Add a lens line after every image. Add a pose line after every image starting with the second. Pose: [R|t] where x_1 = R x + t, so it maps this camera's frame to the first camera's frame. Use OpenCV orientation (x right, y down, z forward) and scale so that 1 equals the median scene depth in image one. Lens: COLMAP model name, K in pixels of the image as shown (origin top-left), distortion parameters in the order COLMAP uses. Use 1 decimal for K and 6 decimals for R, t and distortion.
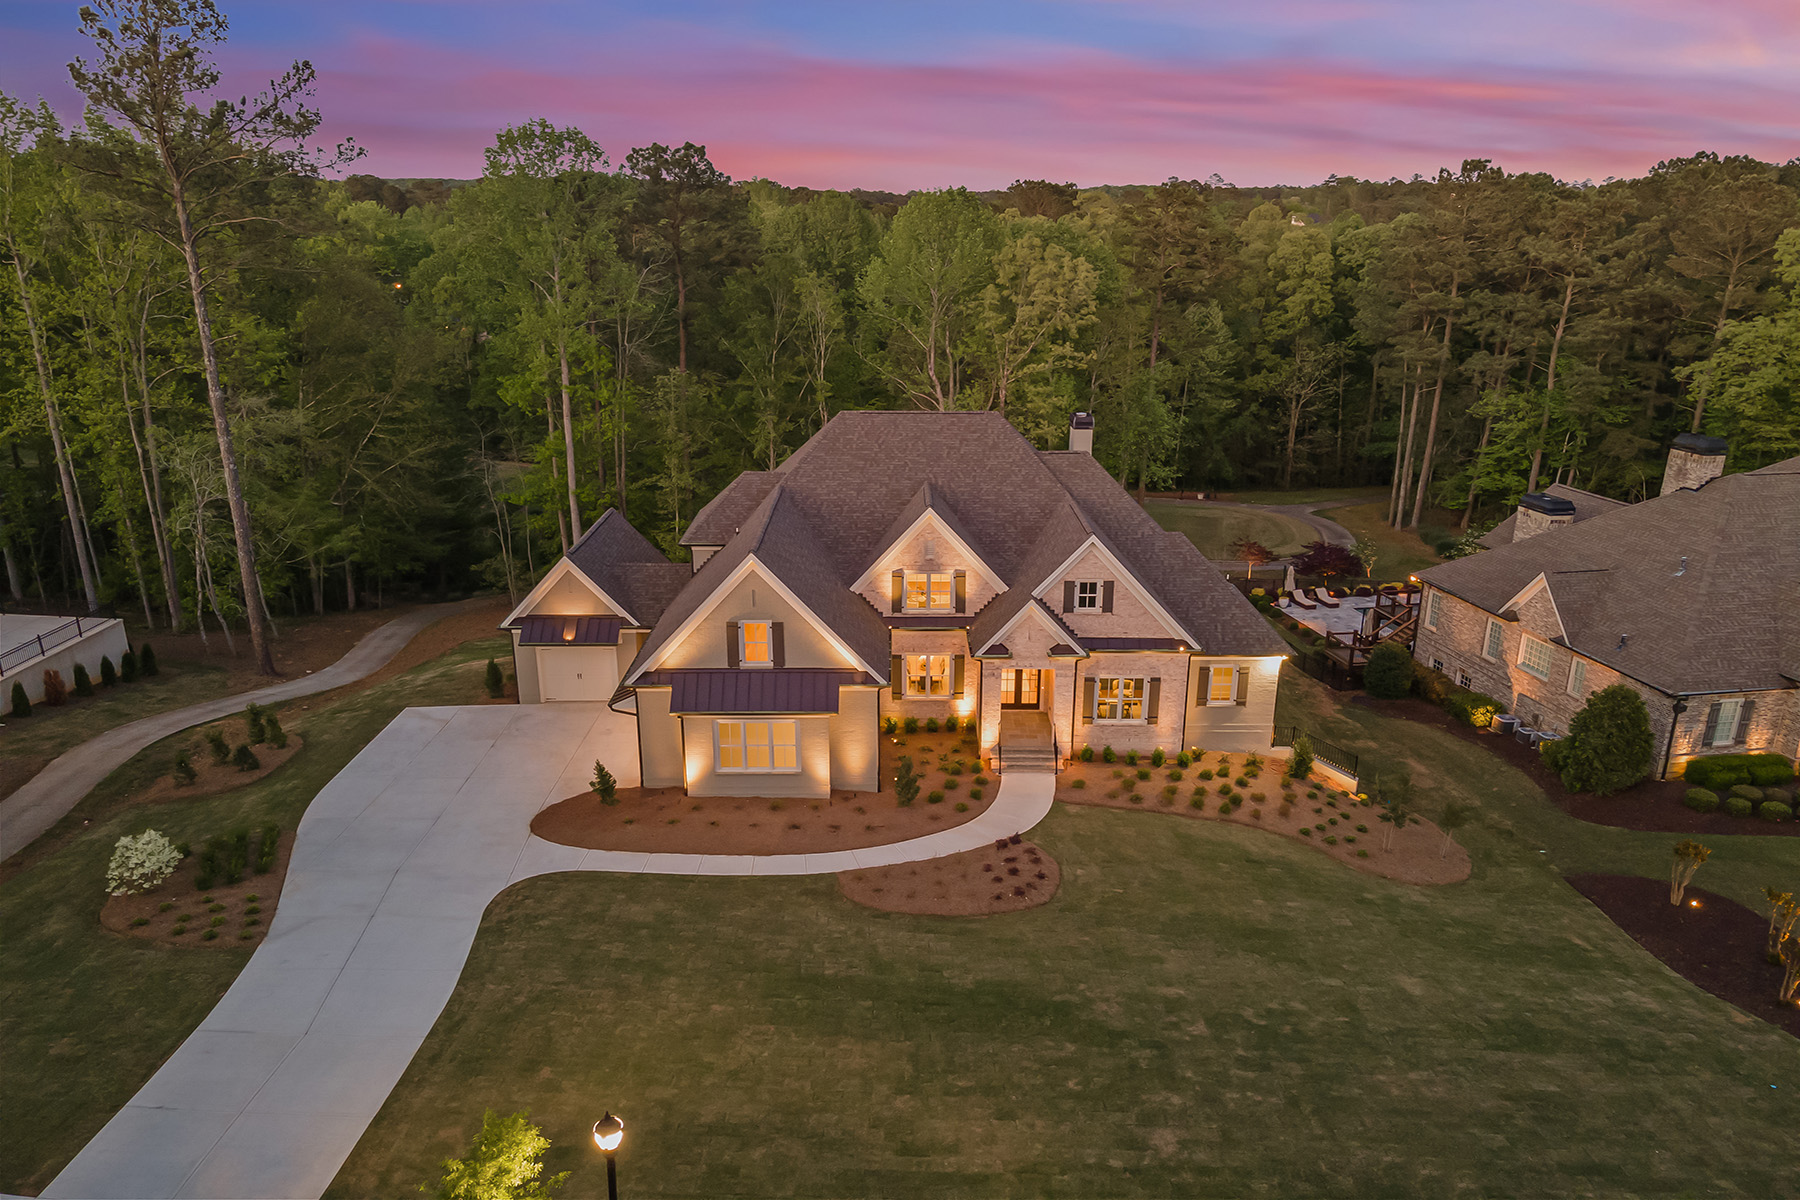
lens RADIAL K [[1284.2, 0, 902.7], [0, 1284.2, 673.0], [0, 0, 1]] dist [0.027491, 0.041947]
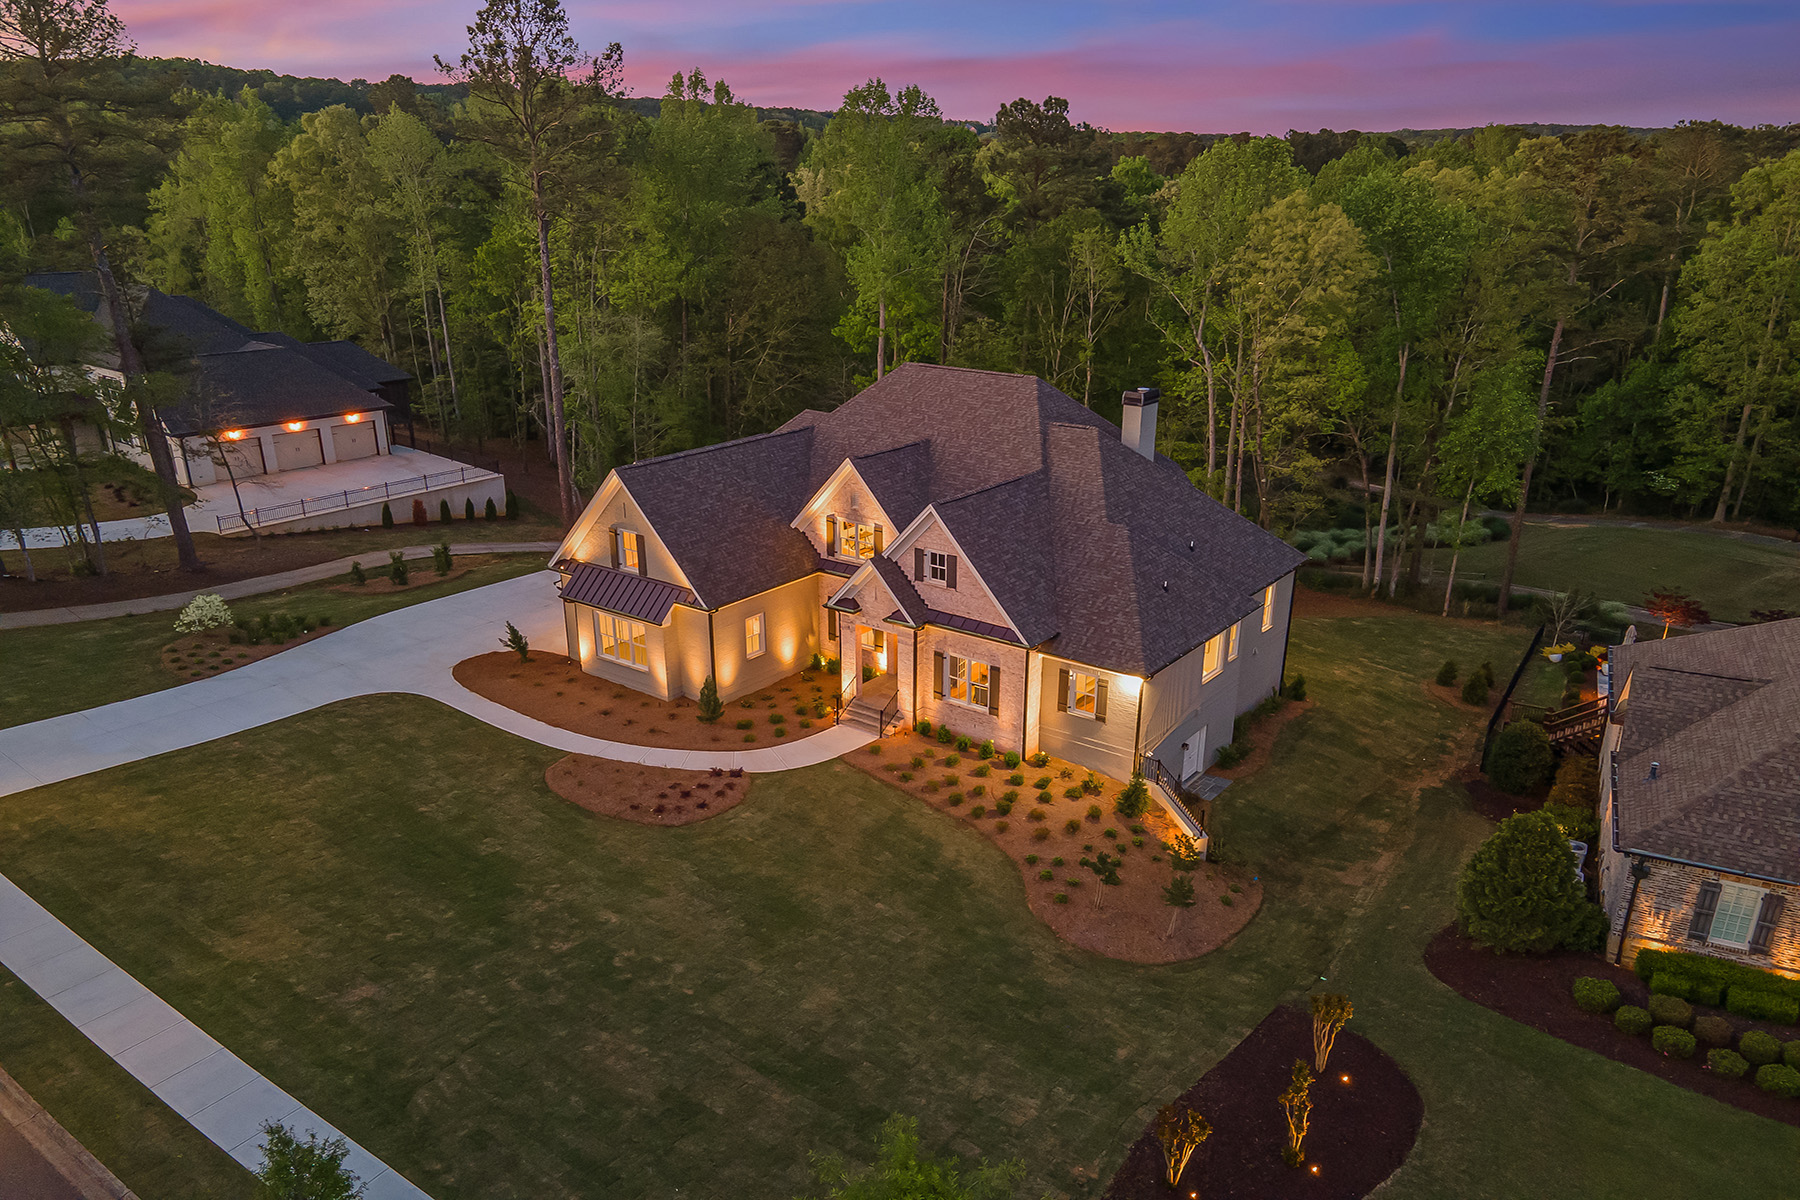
lens RADIAL K [[1284.2, 0, 902.7], [0, 1284.2, 673.0], [0, 0, 1]] dist [0.027491, 0.041947]
pose [[0.804488, 0.222375, -0.550770, 0.673149], [-0.202170, 0.974422, 0.098123, -0.071994], [0.558503, 0.032410, 0.828869, 0.180327]]
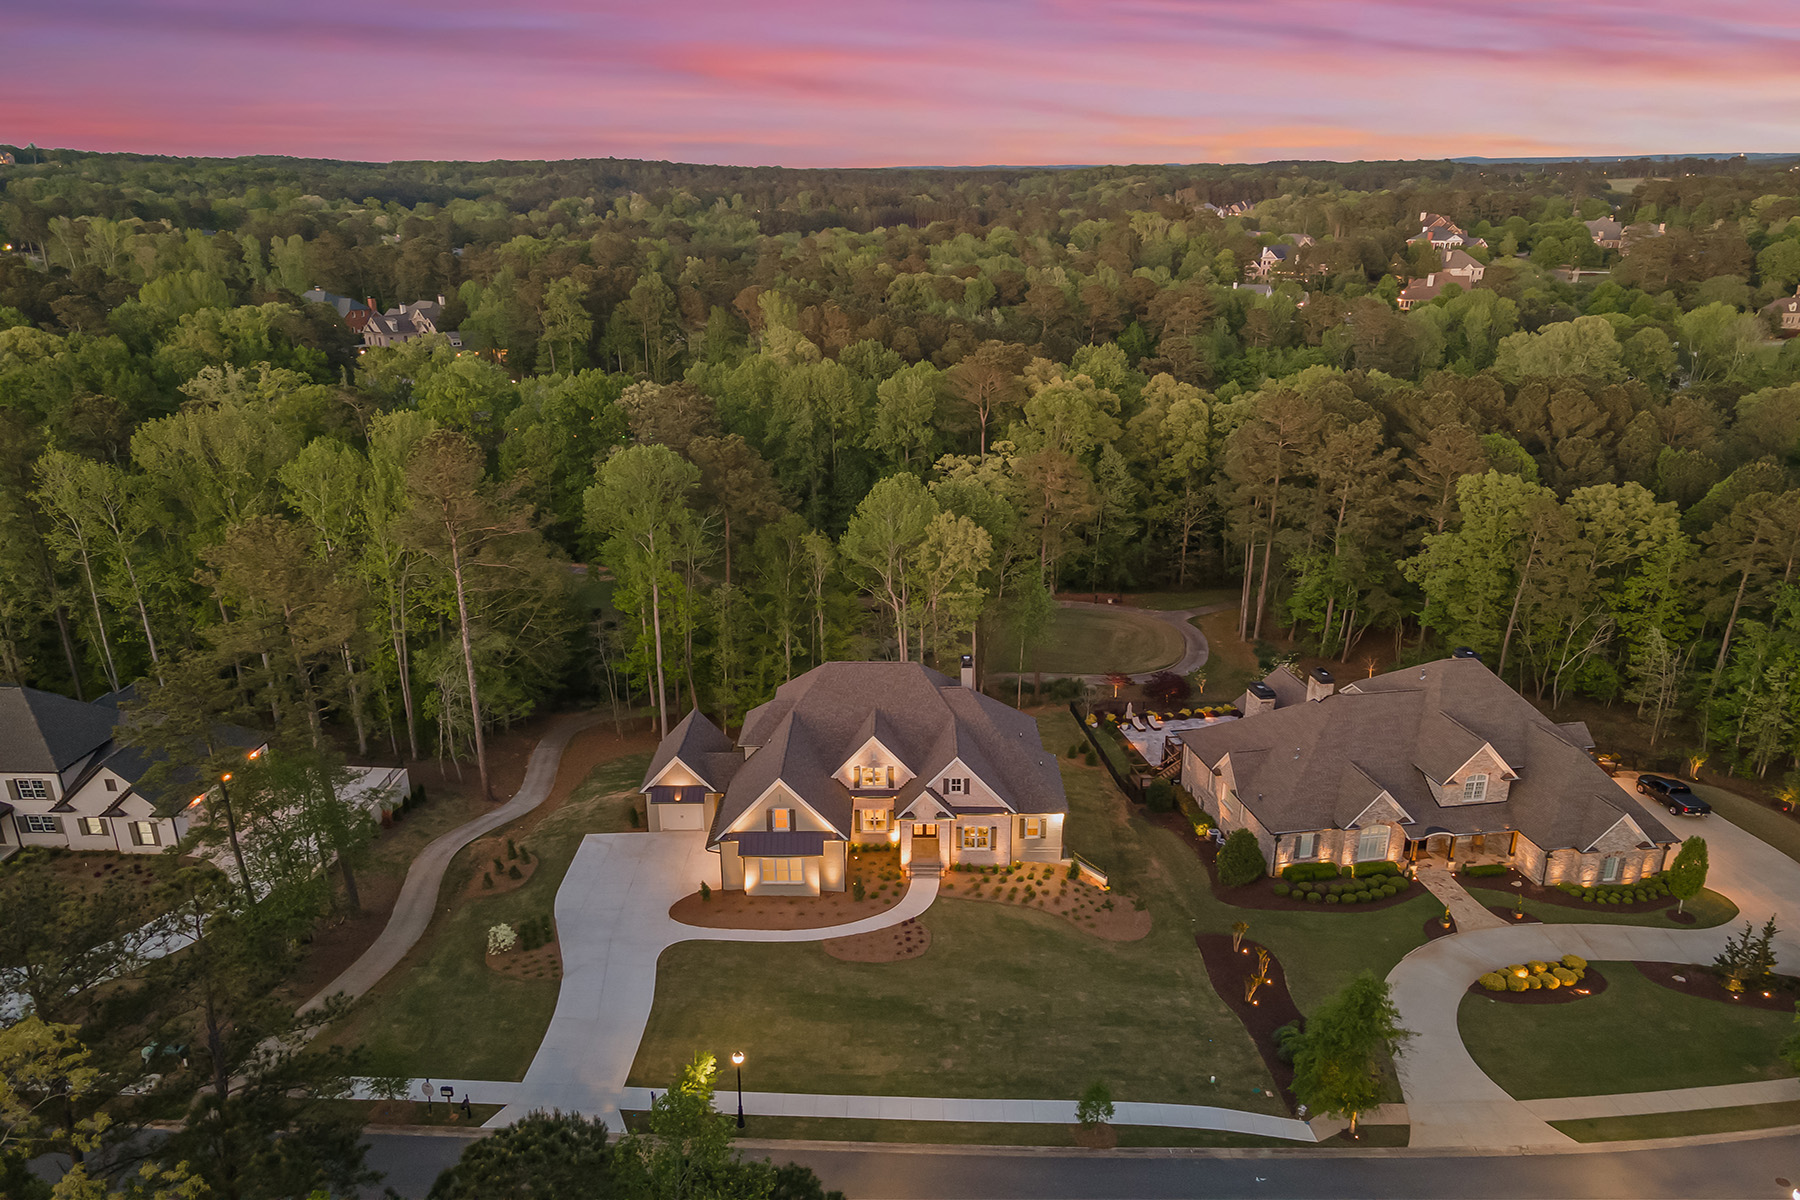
lens RADIAL K [[1284.2, 0, 902.7], [0, 1284.2, 673.0], [0, 0, 1]] dist [0.027491, 0.041947]
pose [[0.999969, -0.001586, -0.007687, 0.079468], [0.001797, 0.999622, 0.027438, -0.275328], [0.007641, -0.027451, 0.999594, -0.876580]]
